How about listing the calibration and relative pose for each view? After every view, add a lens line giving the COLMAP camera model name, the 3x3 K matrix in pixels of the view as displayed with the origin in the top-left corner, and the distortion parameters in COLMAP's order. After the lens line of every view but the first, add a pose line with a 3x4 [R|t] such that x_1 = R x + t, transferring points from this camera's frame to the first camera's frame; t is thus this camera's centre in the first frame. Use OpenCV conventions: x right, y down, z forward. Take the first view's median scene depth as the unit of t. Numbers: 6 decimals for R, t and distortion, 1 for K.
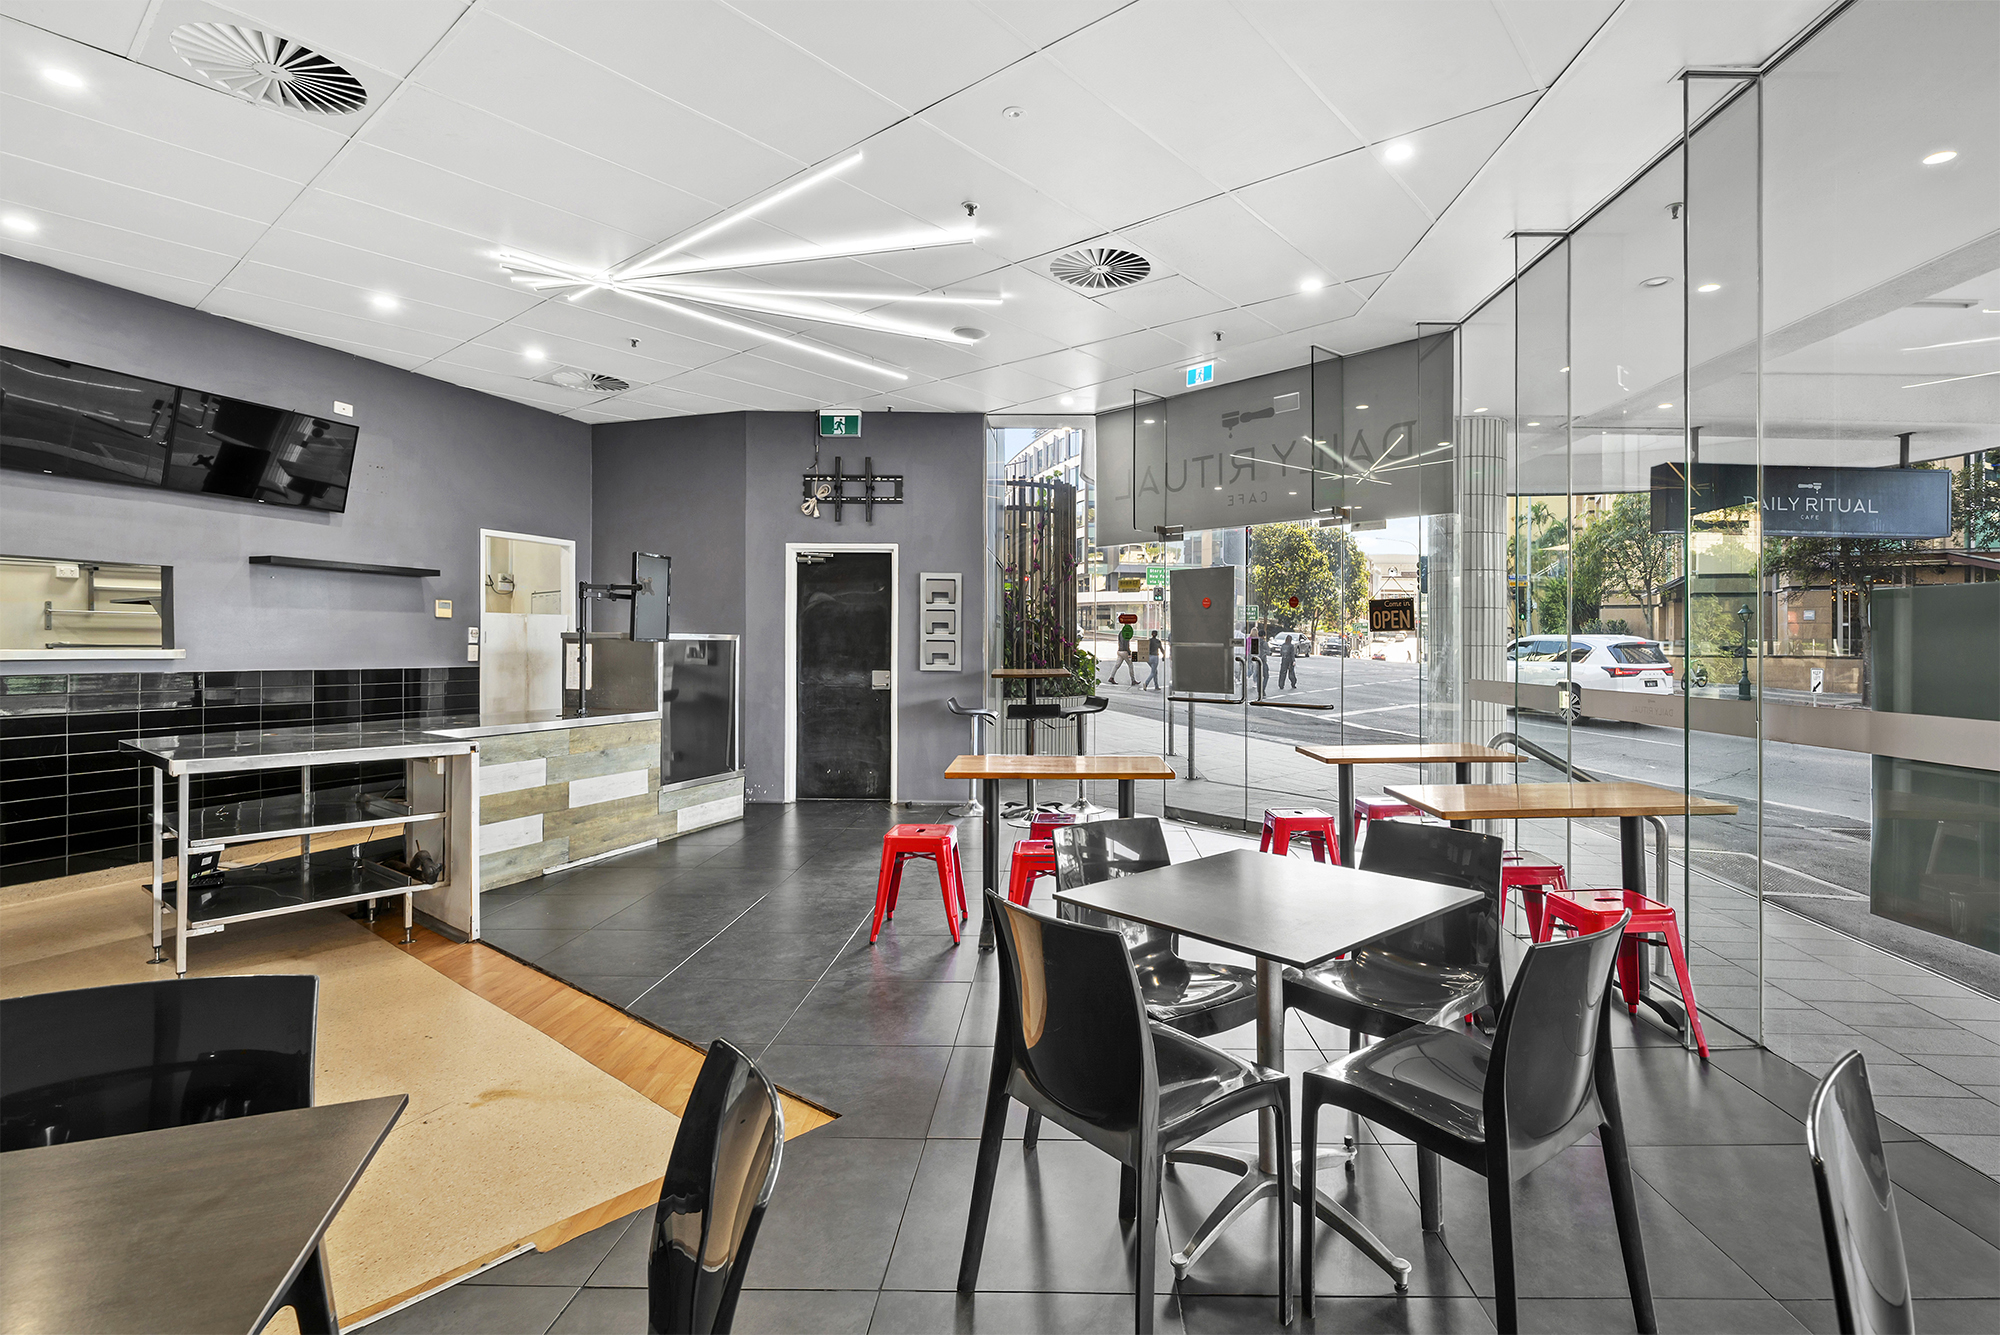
lens RADIAL K [[923.7, 0, 995.7], [0, 923.7, 643.0], [0, 0, 1]] dist [-0.002987, -0.000396]
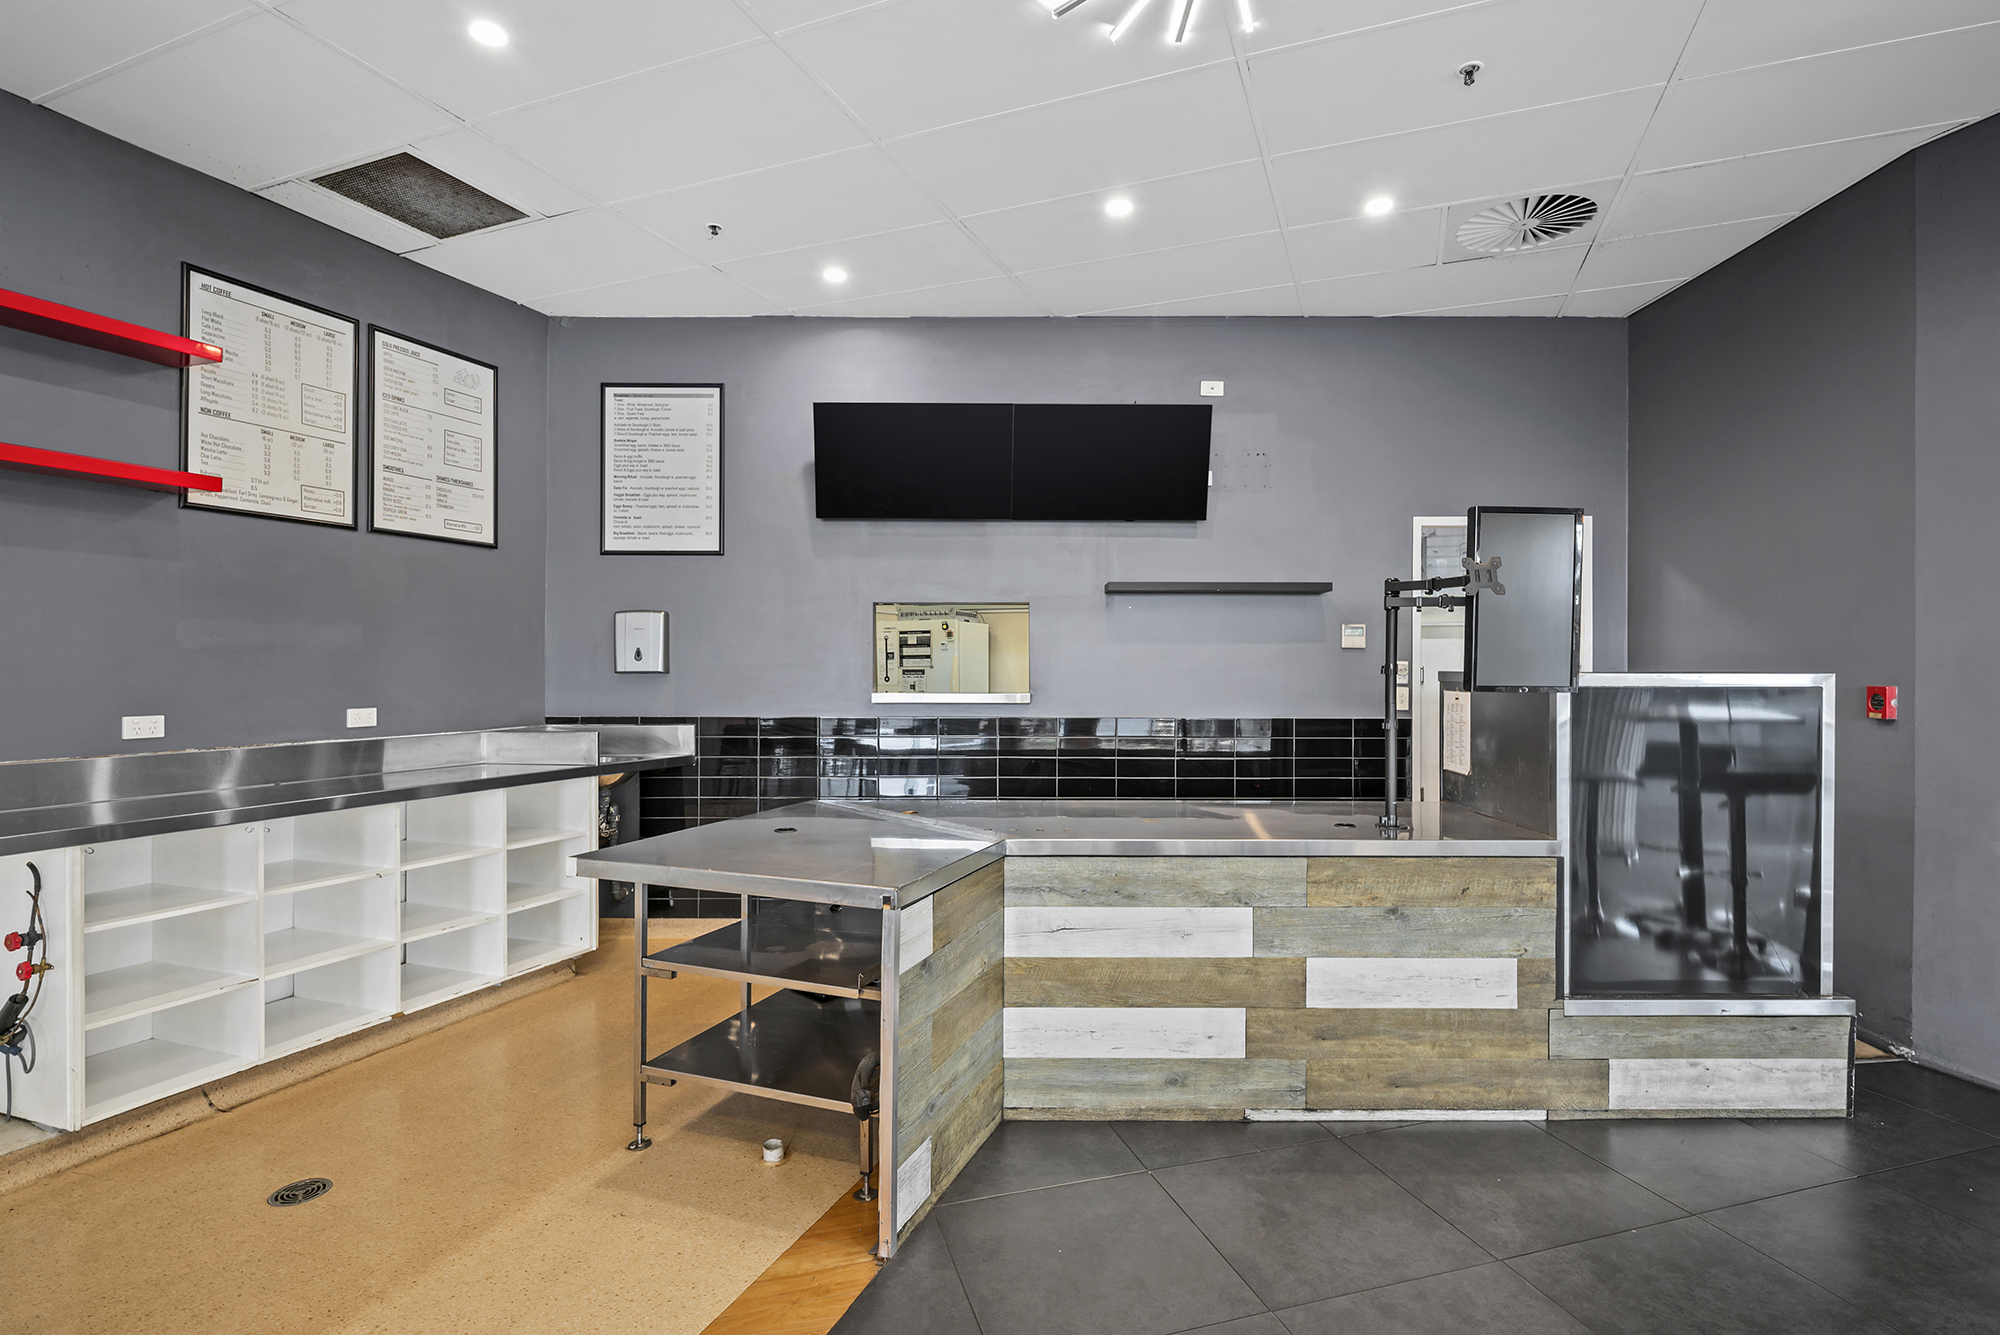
lens RADIAL K [[946.7, 0, 1003.2], [0, 946.7, 673.7], [0, 0, 1]] dist [-0.001083, 0.000307]
pose [[0.354799, 0.001511, -0.934941, -0.015033], [0.003978, 0.999987, 0.003126, -0.014128], [0.934934, -0.004829, 0.354789, 0.597929]]
